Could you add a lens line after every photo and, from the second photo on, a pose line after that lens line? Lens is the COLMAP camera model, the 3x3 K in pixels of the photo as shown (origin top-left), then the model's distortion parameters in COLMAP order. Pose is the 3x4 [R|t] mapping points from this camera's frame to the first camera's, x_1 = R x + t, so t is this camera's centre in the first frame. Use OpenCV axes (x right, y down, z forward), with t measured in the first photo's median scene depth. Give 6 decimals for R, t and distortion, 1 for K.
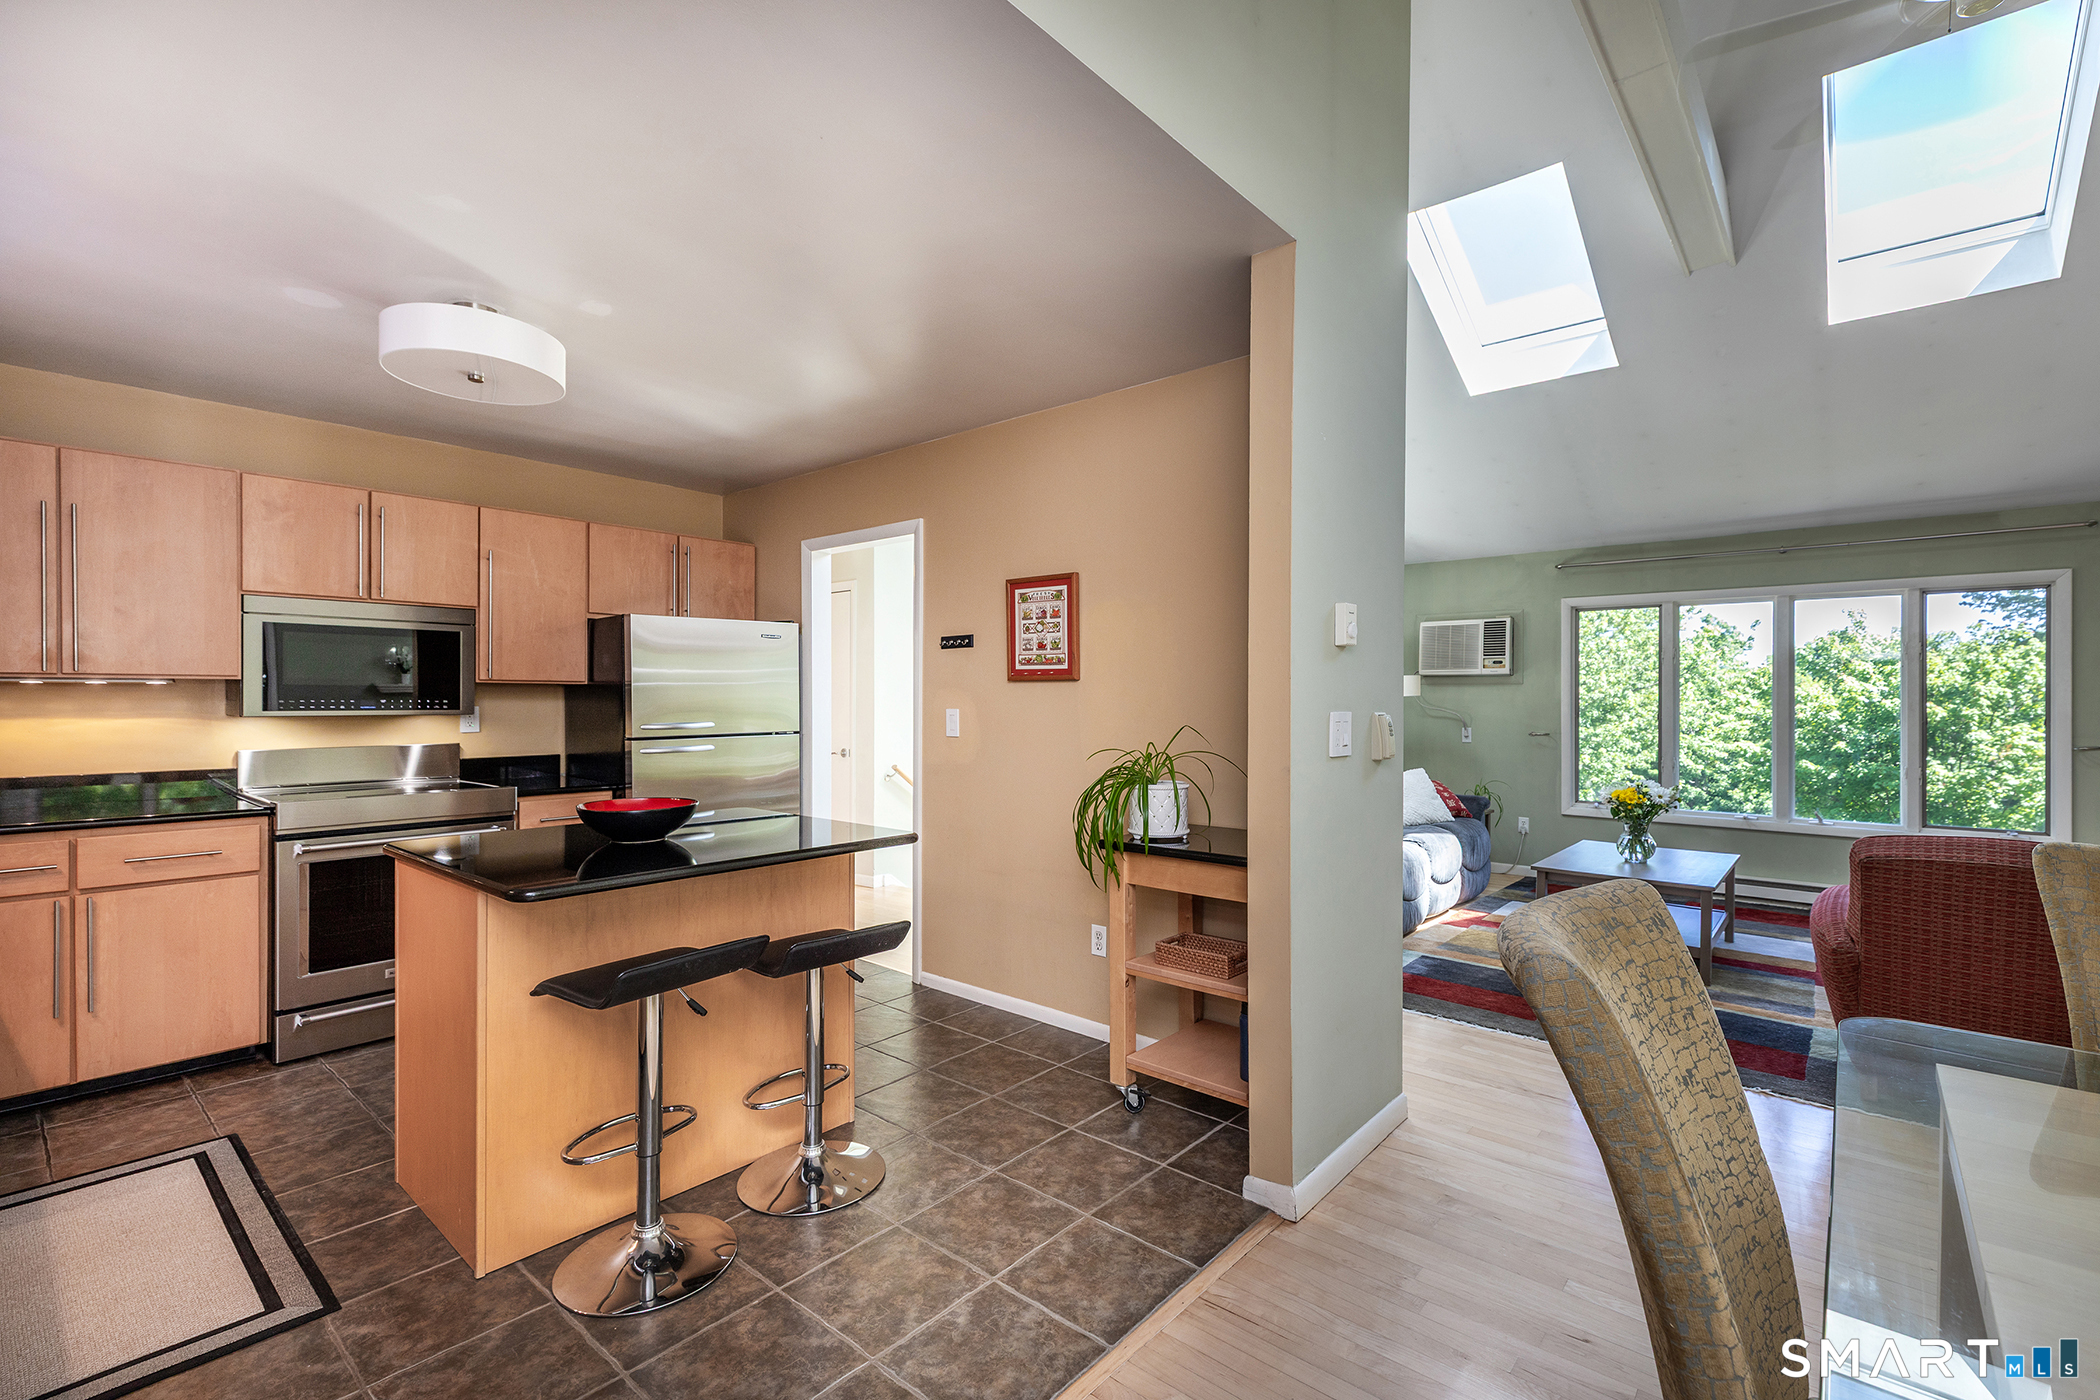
lens RADIAL K [[942.1, 0, 1064.6], [0, 942.1, 698.0], [0, 0, 1]] dist [0.019058, -0.006259]
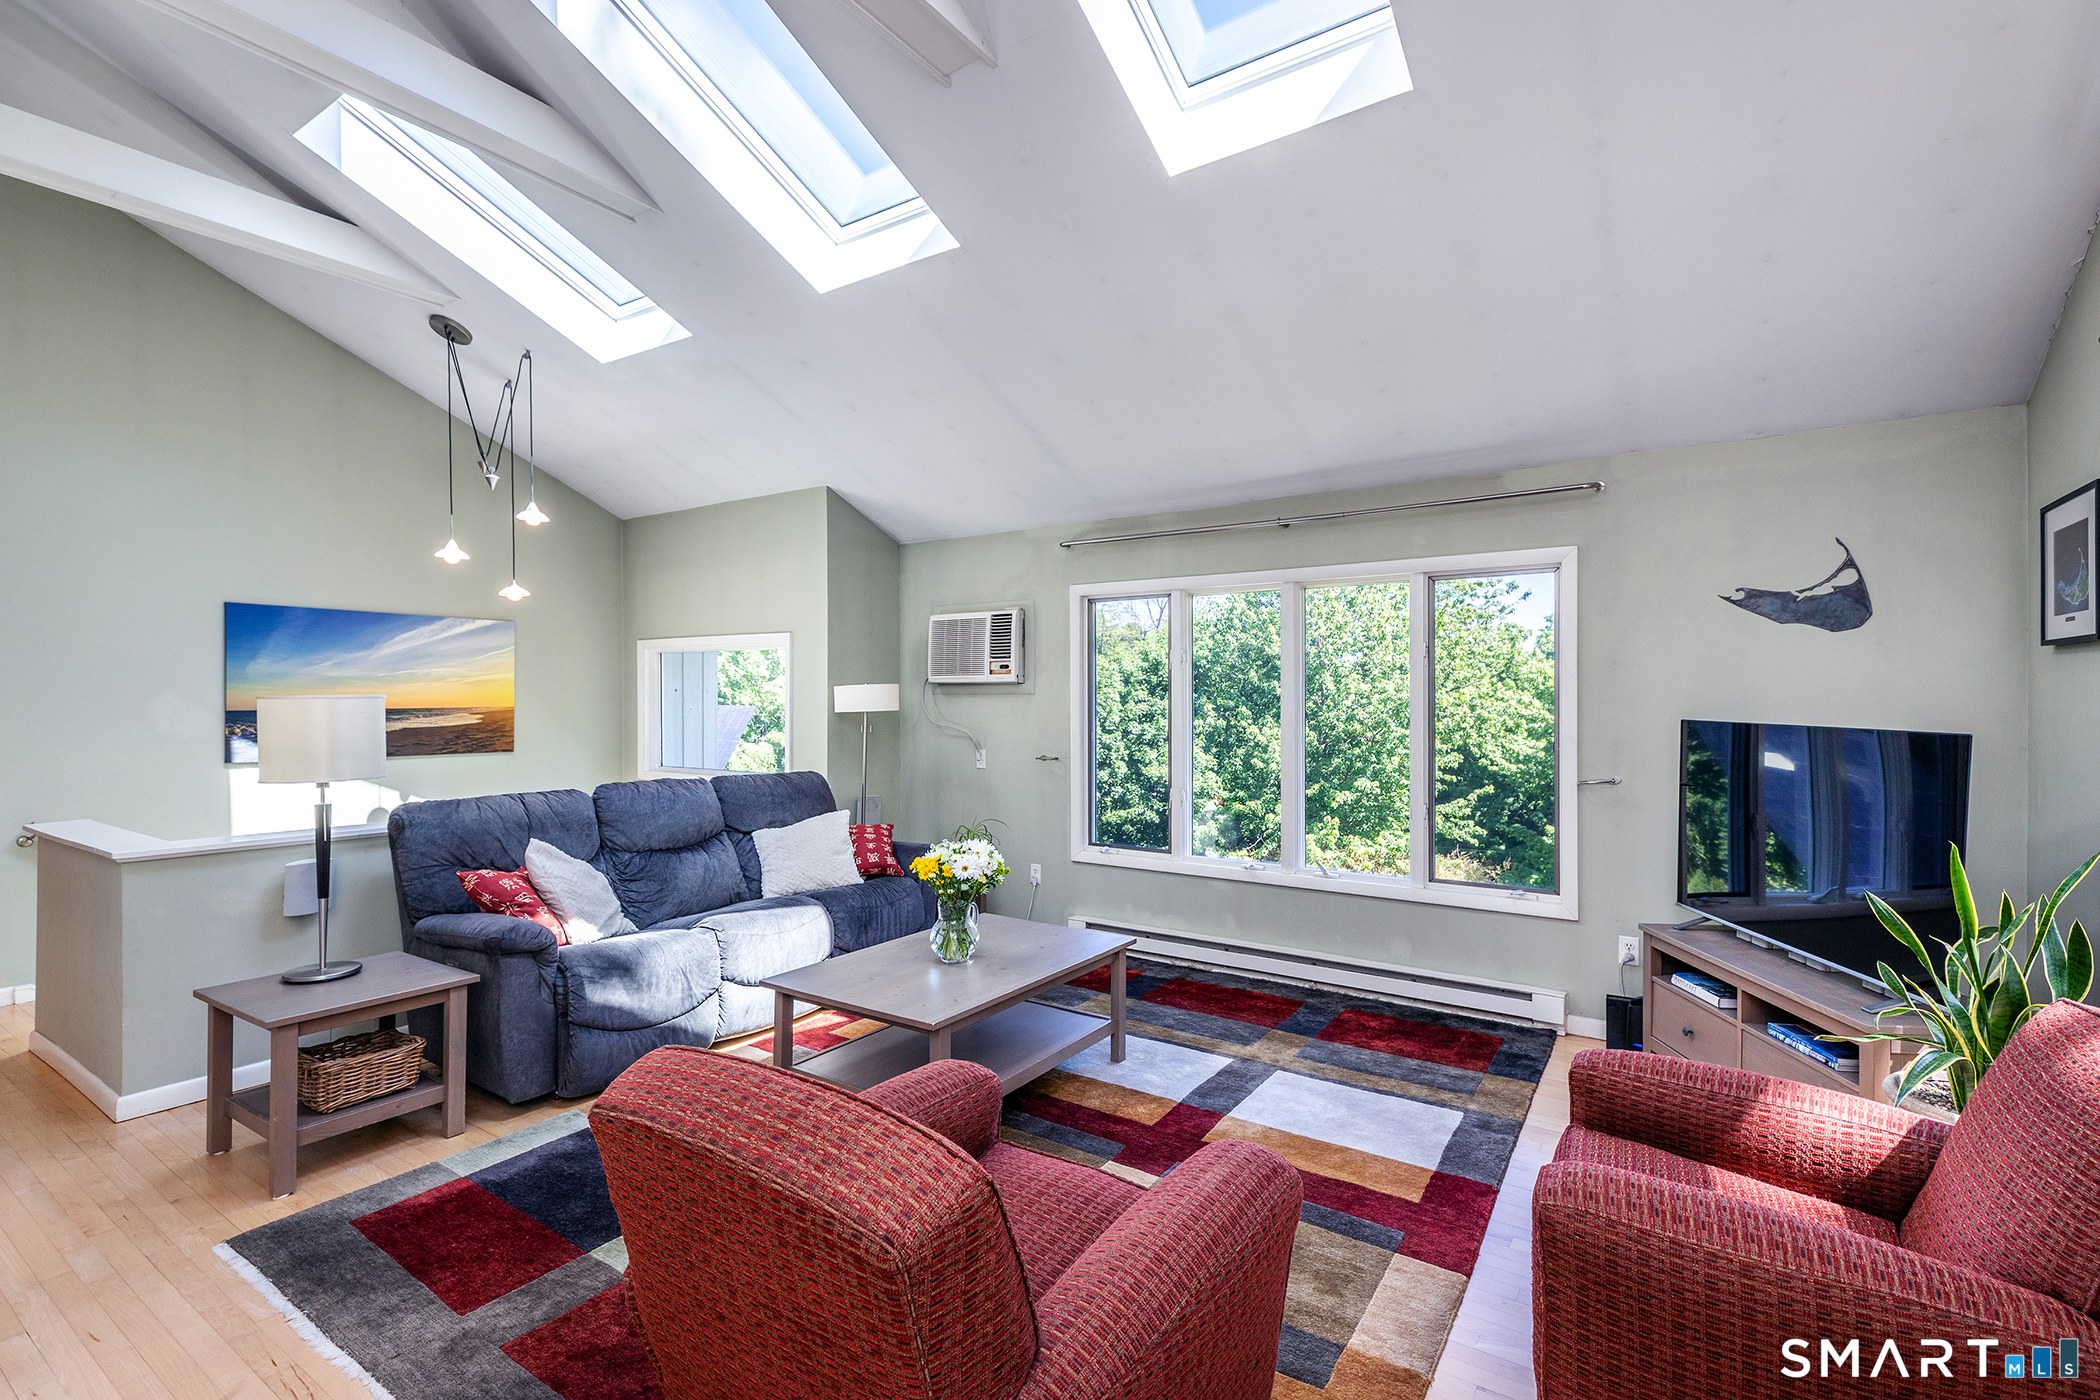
lens RADIAL K [[942.1, 0, 1042.0], [0, 942.1, 709.3], [0, 0, 1]] dist [0.019058, -0.006259]
pose [[0.994296, -0.005064, 0.106536, 0.398239], [0.003732, 0.999912, 0.012698, -0.011915], [-0.106591, -0.012228, 0.994228, 0.214243]]
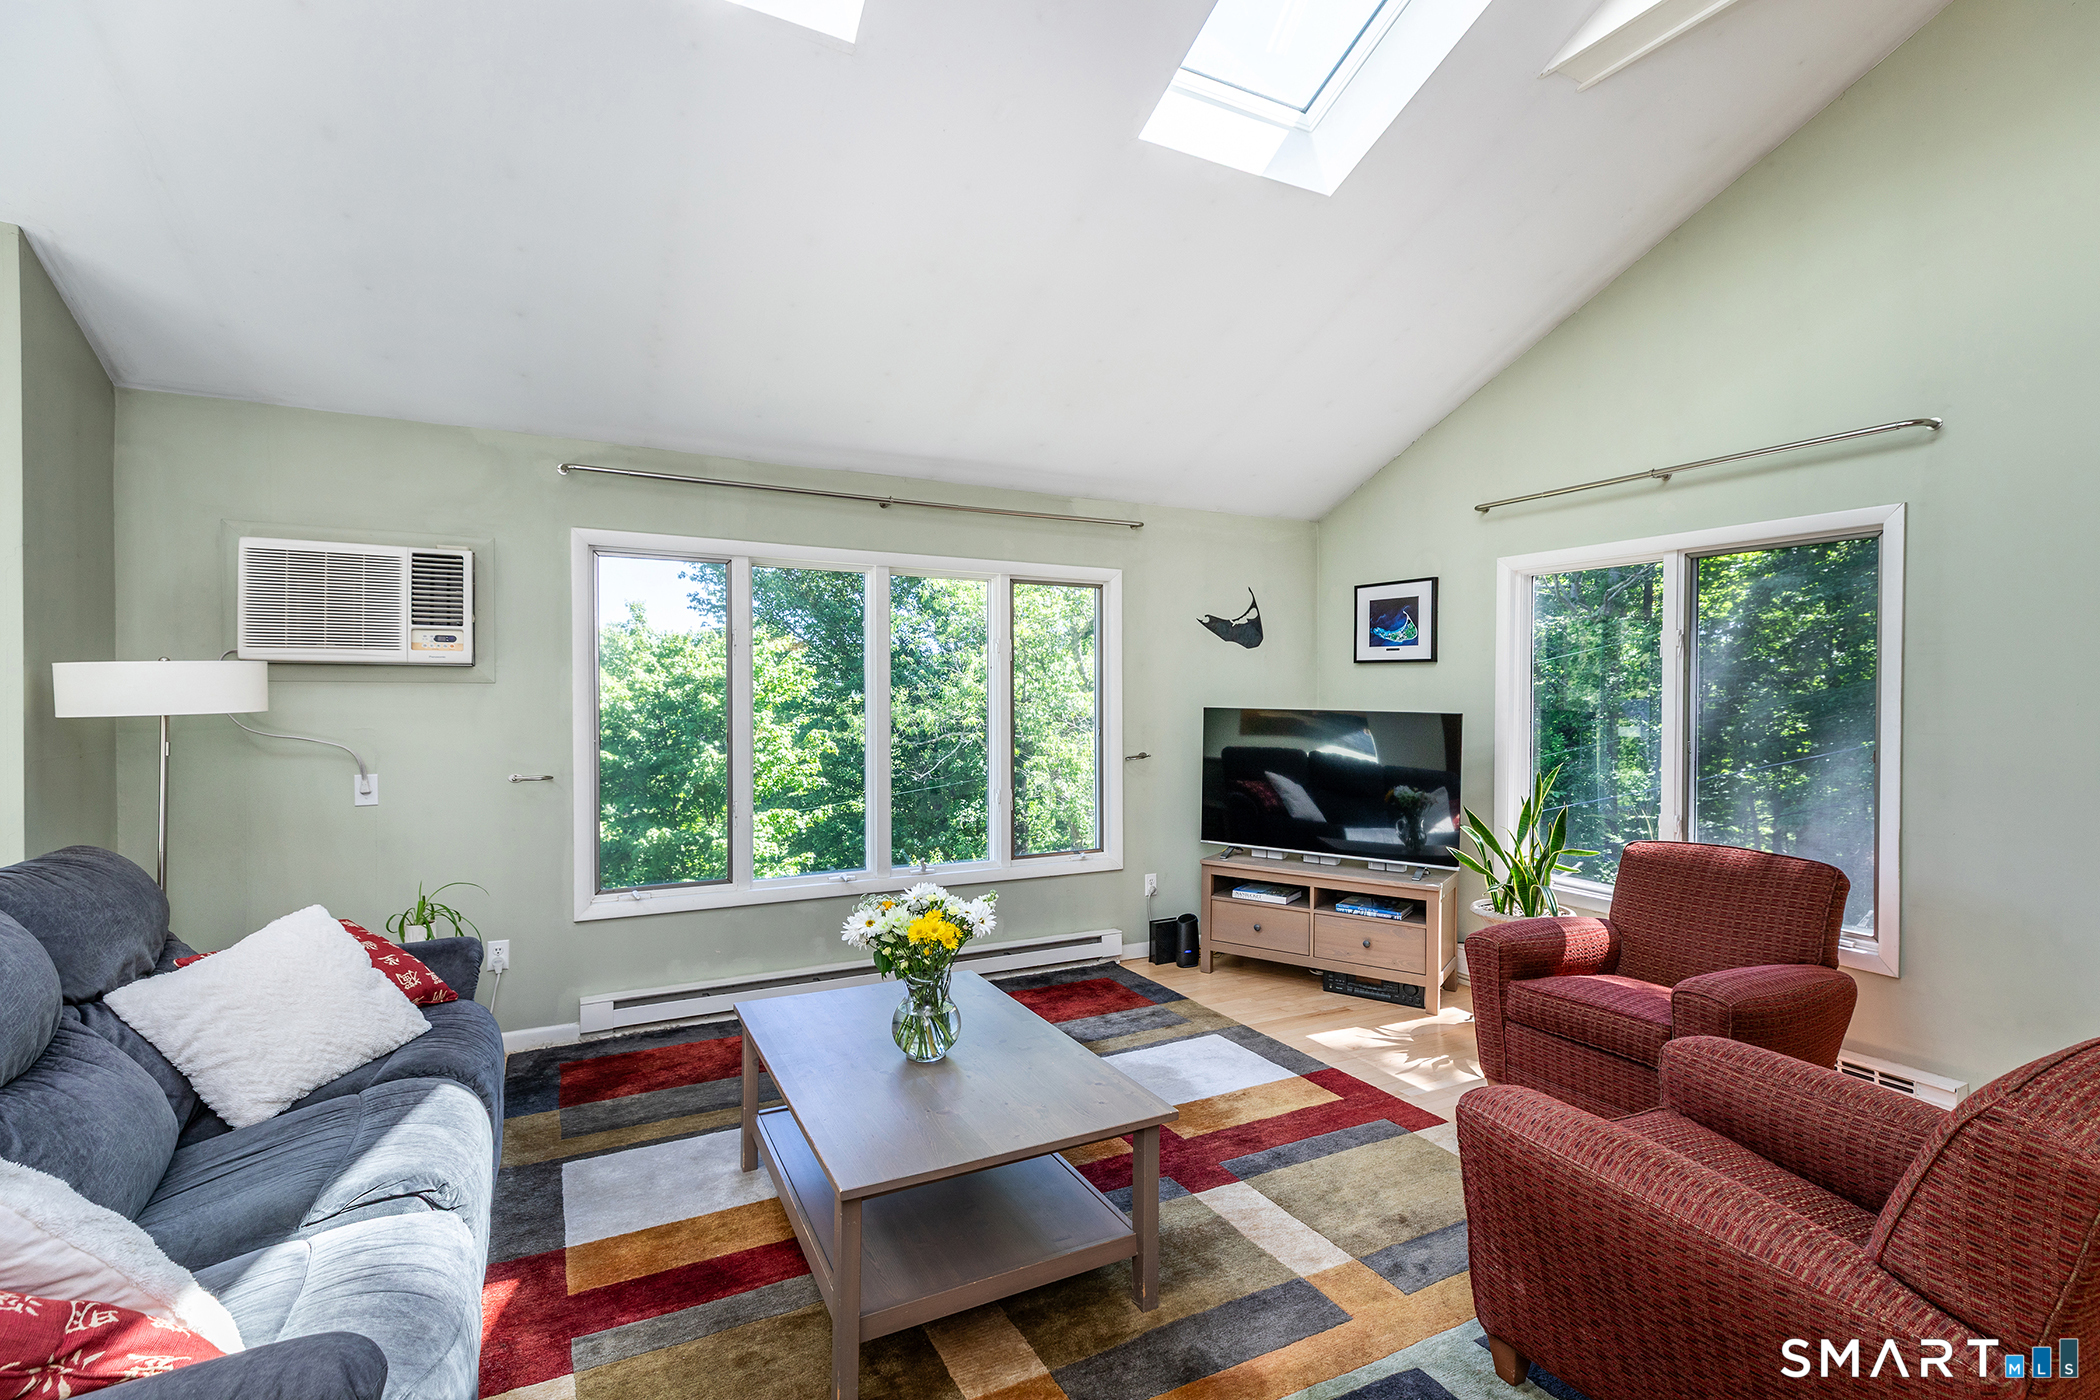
lens RADIAL K [[942.1, 0, 1063.2], [0, 942.1, 693.7], [0, 0, 1]] dist [0.019058, -0.006259]
pose [[0.376141, -0.006420, 0.926540, 0.118225], [-0.004347, 0.999953, 0.008693, -0.014230], [-0.926552, -0.007298, 0.376096, 0.505589]]
